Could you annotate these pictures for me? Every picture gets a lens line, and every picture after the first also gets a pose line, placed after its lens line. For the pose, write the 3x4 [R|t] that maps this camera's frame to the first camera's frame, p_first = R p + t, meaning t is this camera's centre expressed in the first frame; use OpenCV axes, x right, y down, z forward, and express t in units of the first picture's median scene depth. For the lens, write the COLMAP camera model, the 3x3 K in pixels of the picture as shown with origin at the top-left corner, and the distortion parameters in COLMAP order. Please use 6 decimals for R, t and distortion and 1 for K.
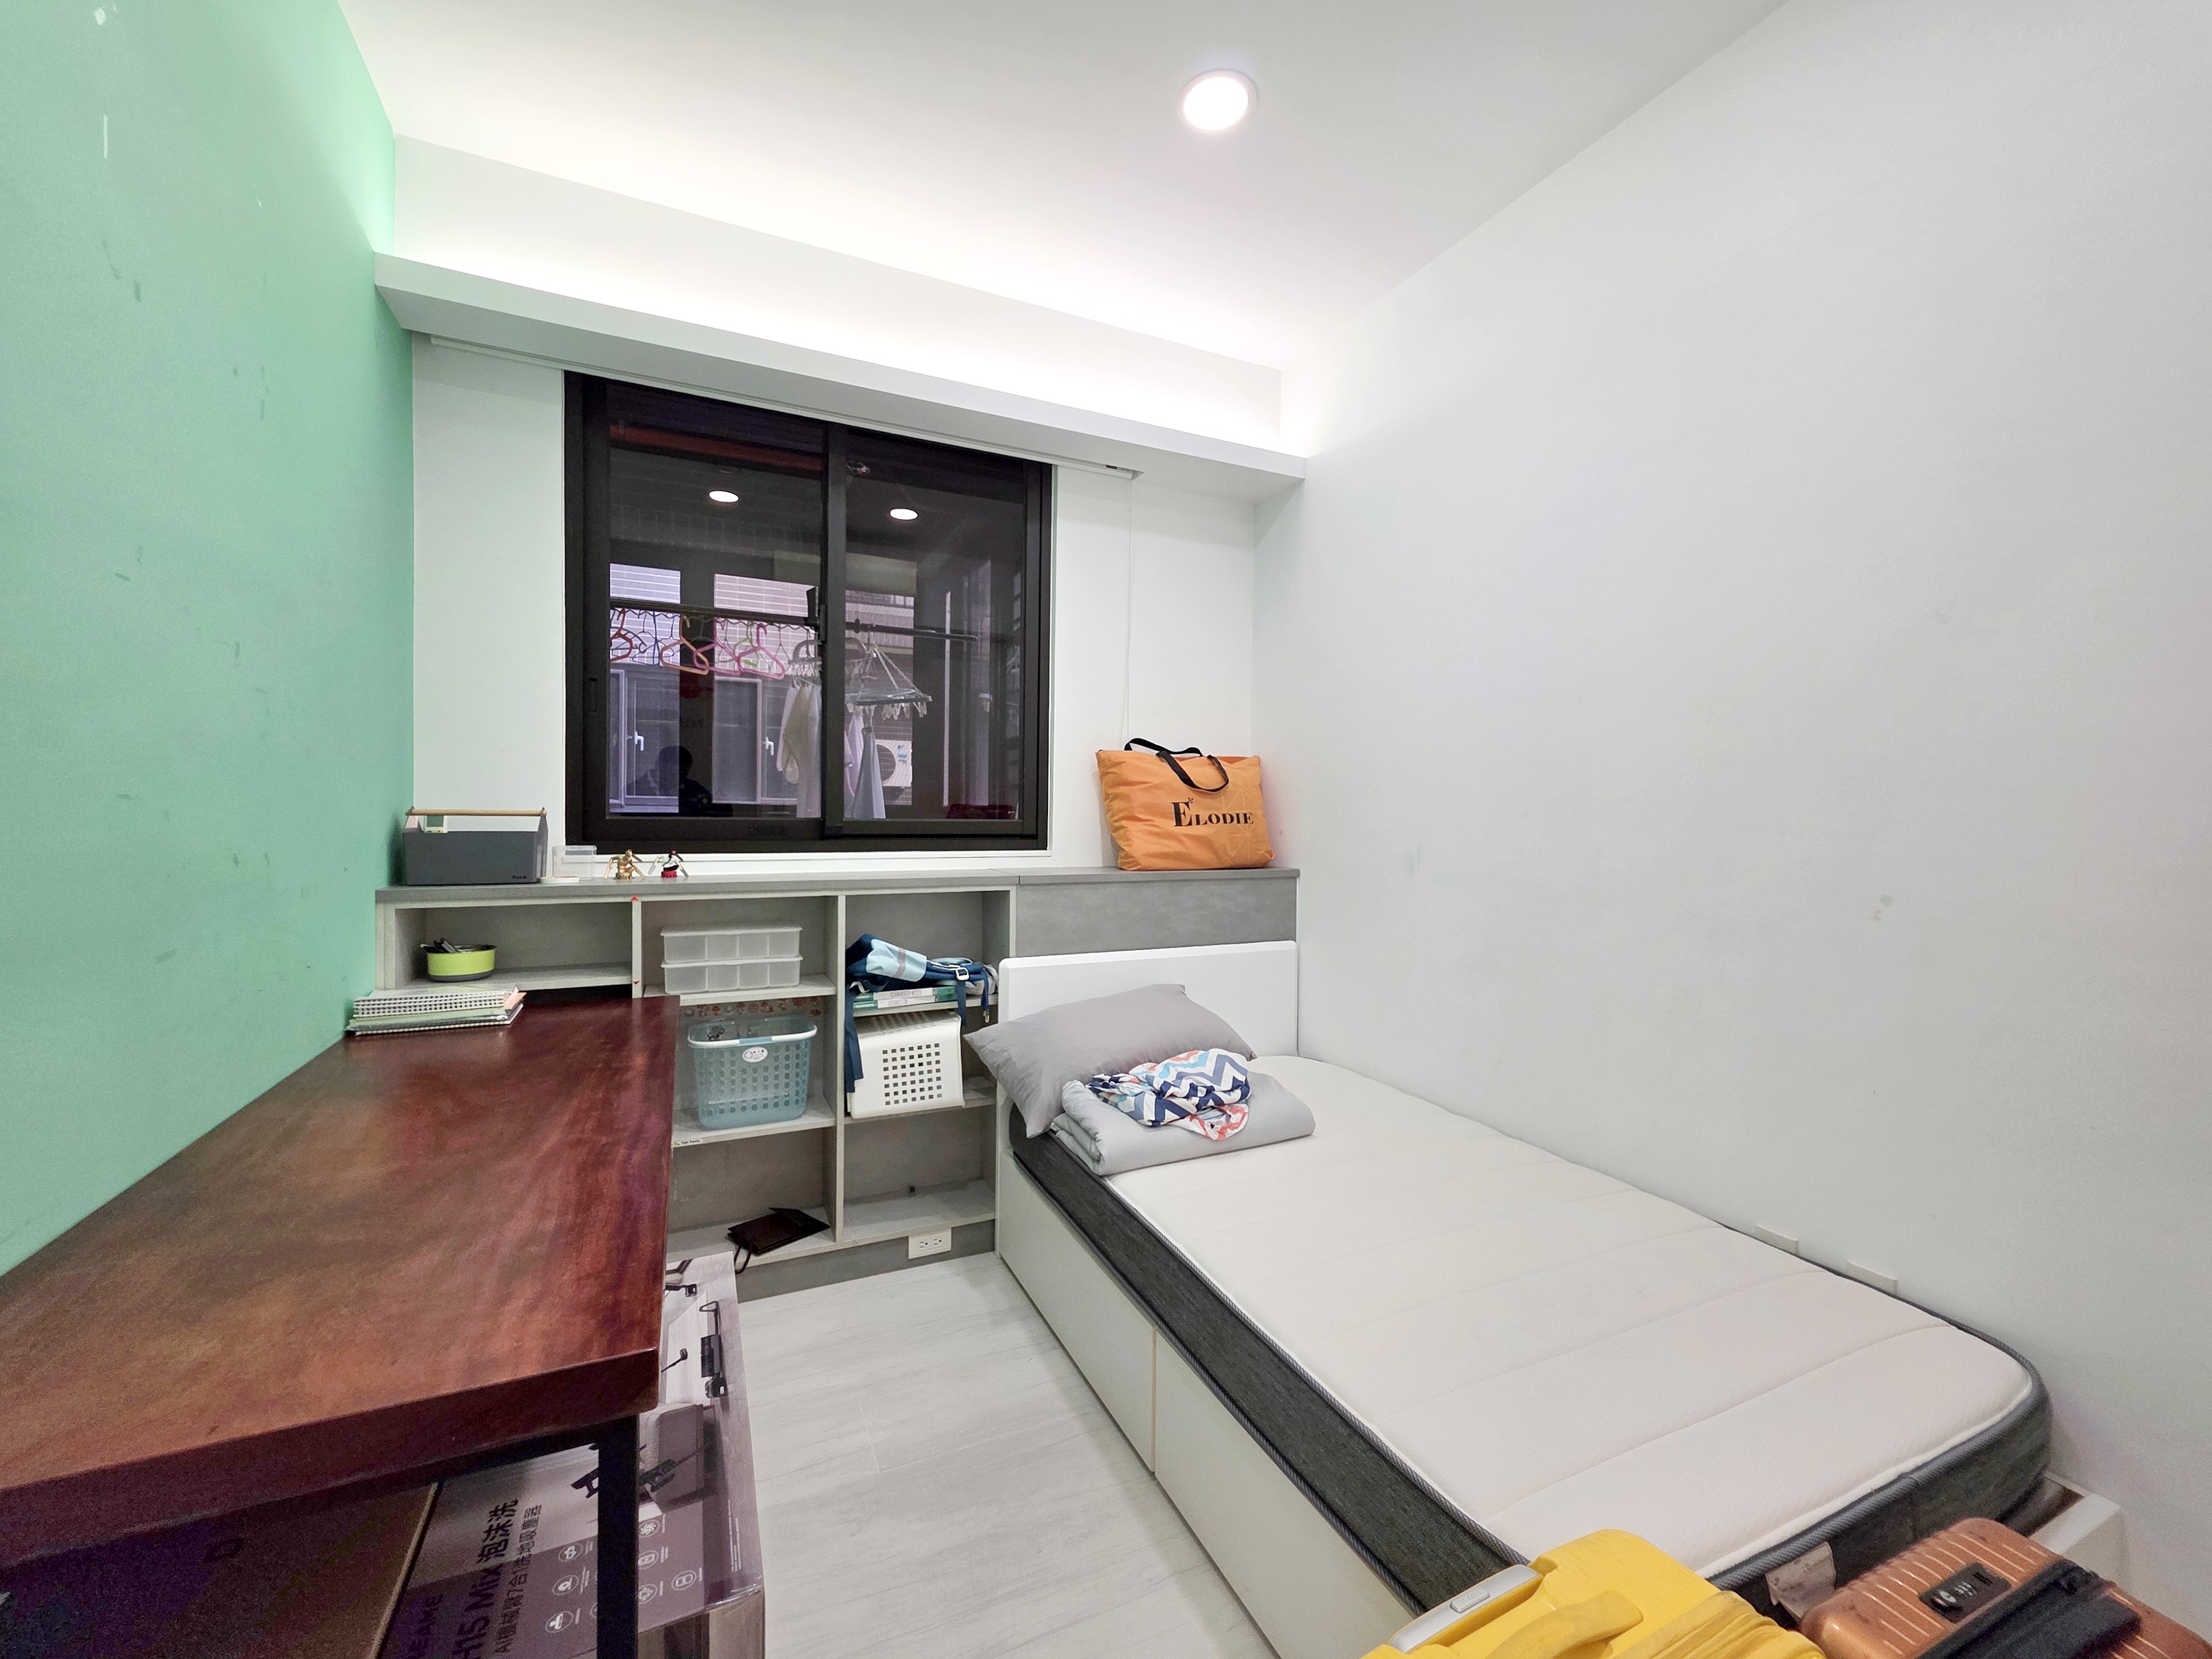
lens RADIAL K [[892.6, 0, 1101.7], [0, 892.6, 819.2], [0, 0, 1]] dist [-0.001794, -0.000241]
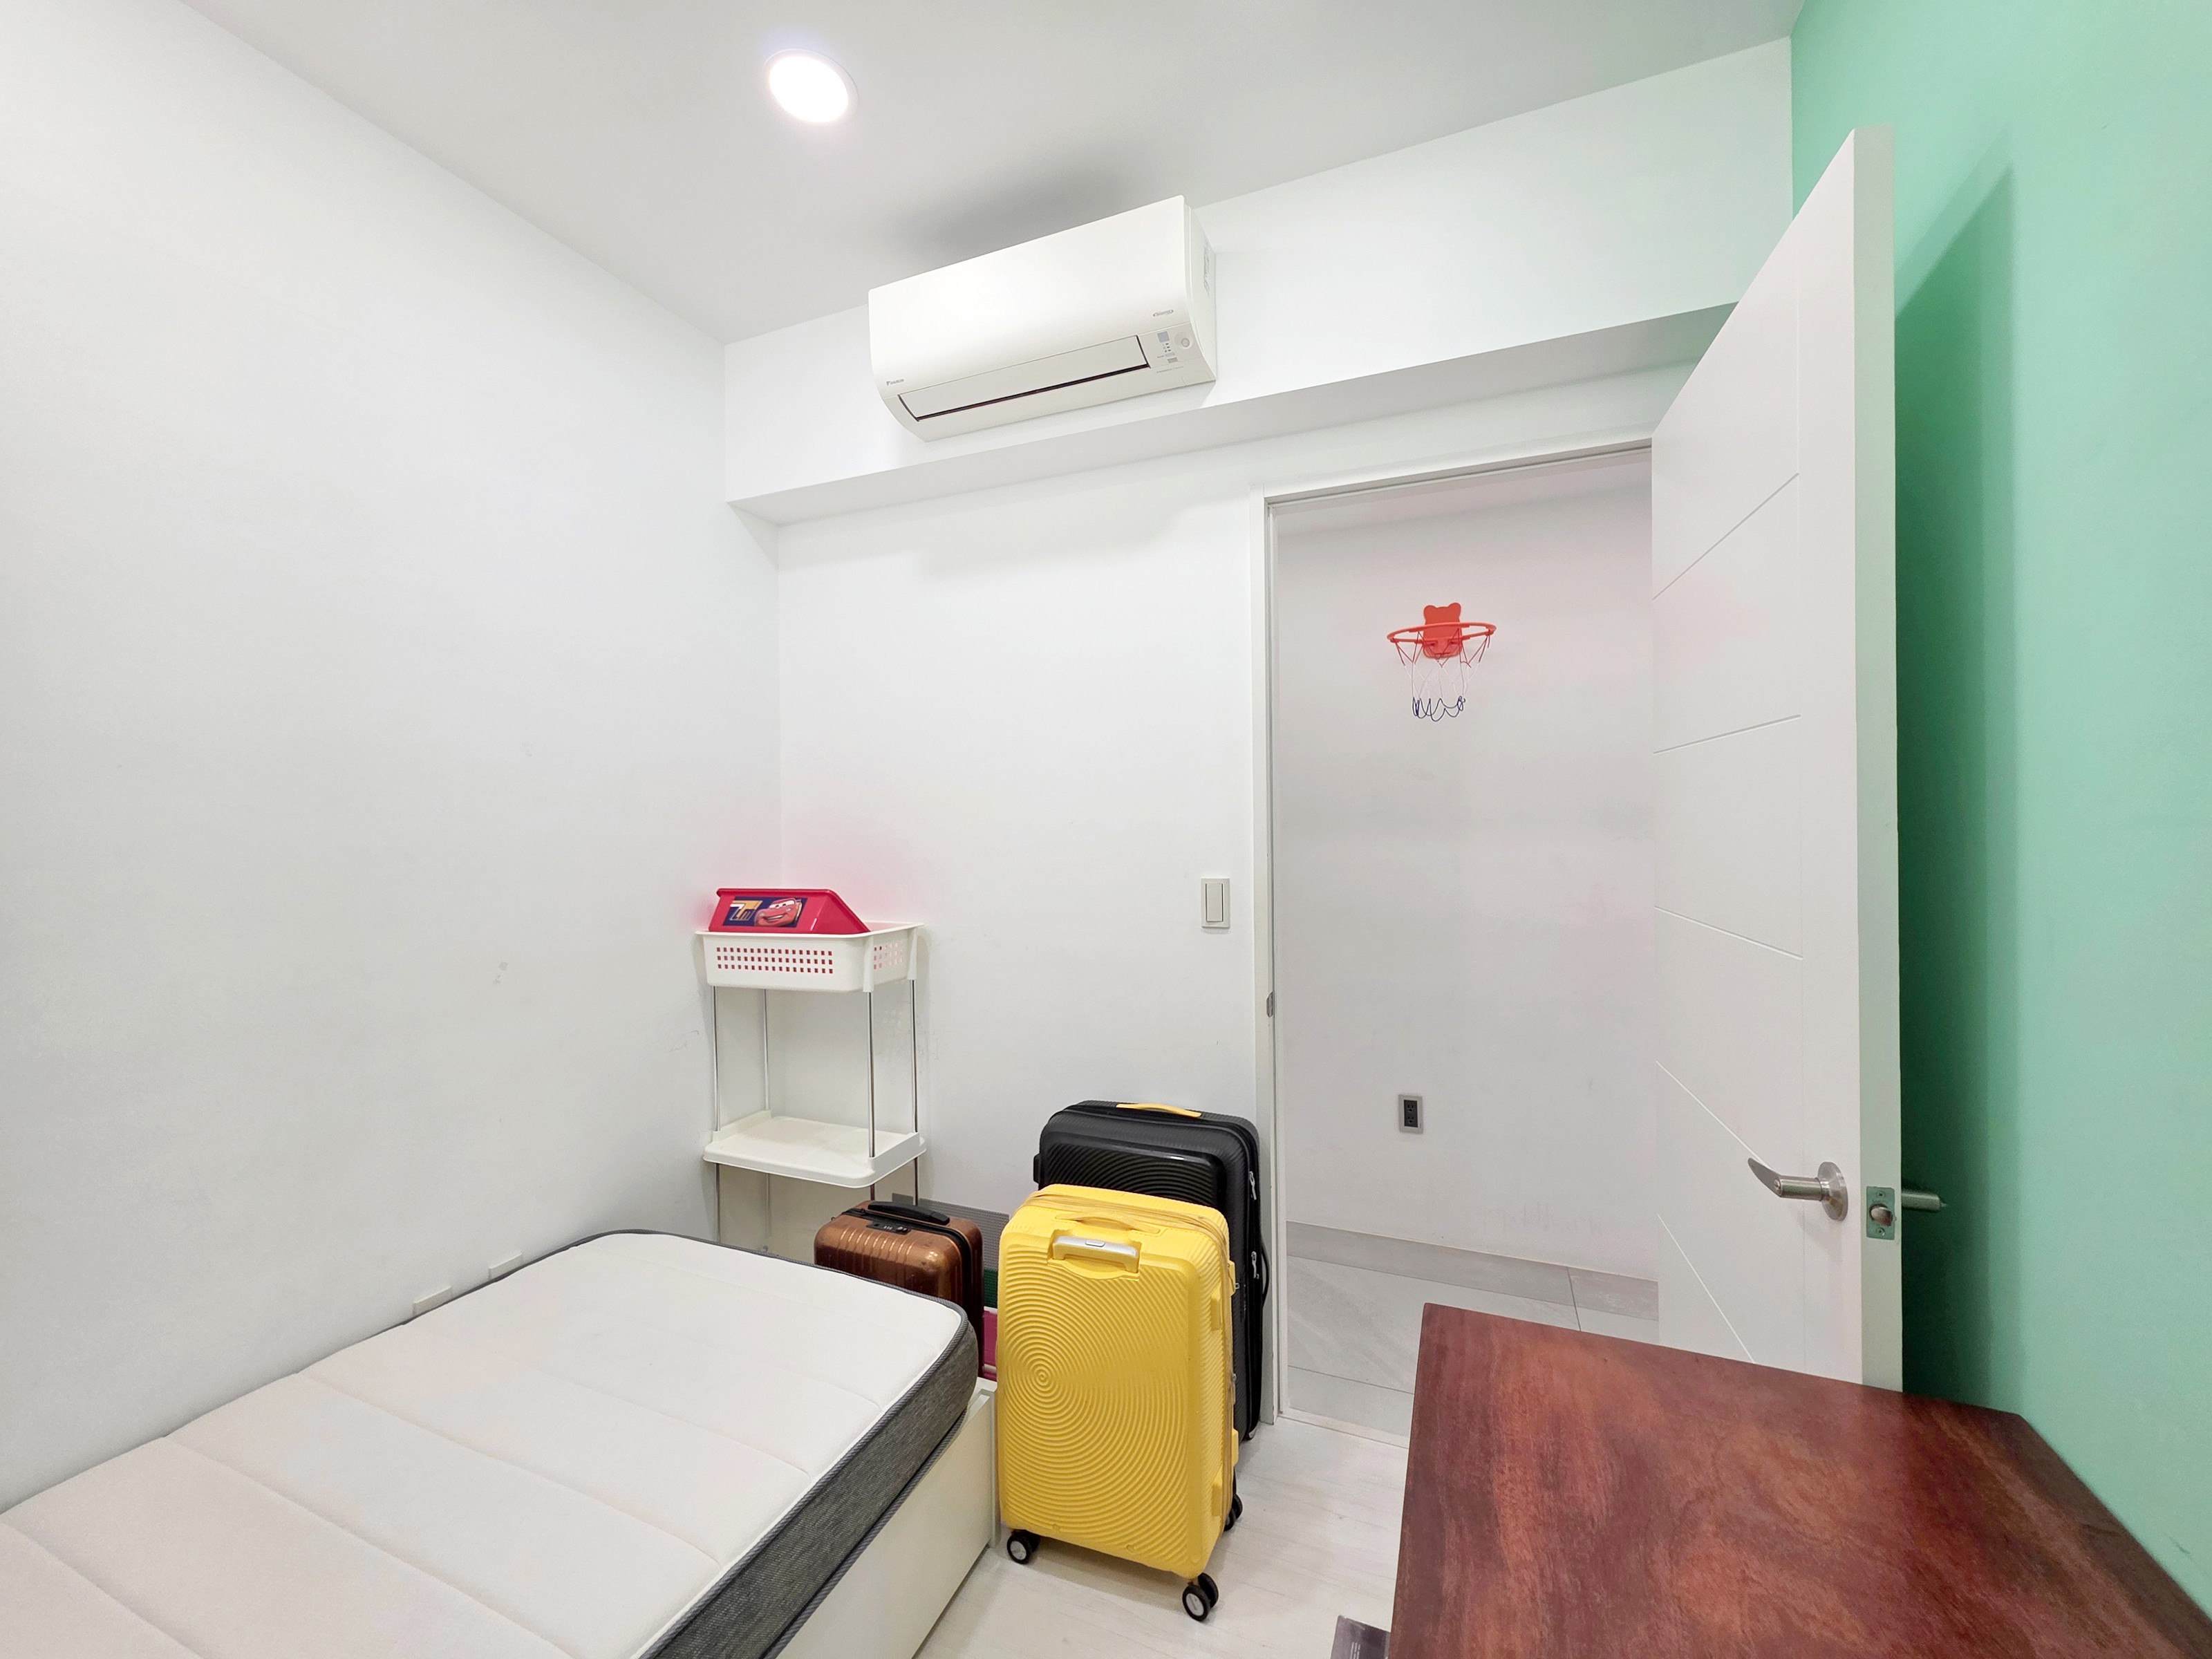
lens RADIAL K [[892.6, 0, 1100.2], [0, 892.6, 826.6], [0, 0, 1]] dist [-0.001794, -0.000241]
pose [[-0.683290, -0.006834, 0.730115, -0.625862], [0.008665, 0.999810, 0.017467, -0.122291], [-0.730096, 0.018261, -0.683101, 1.236357]]
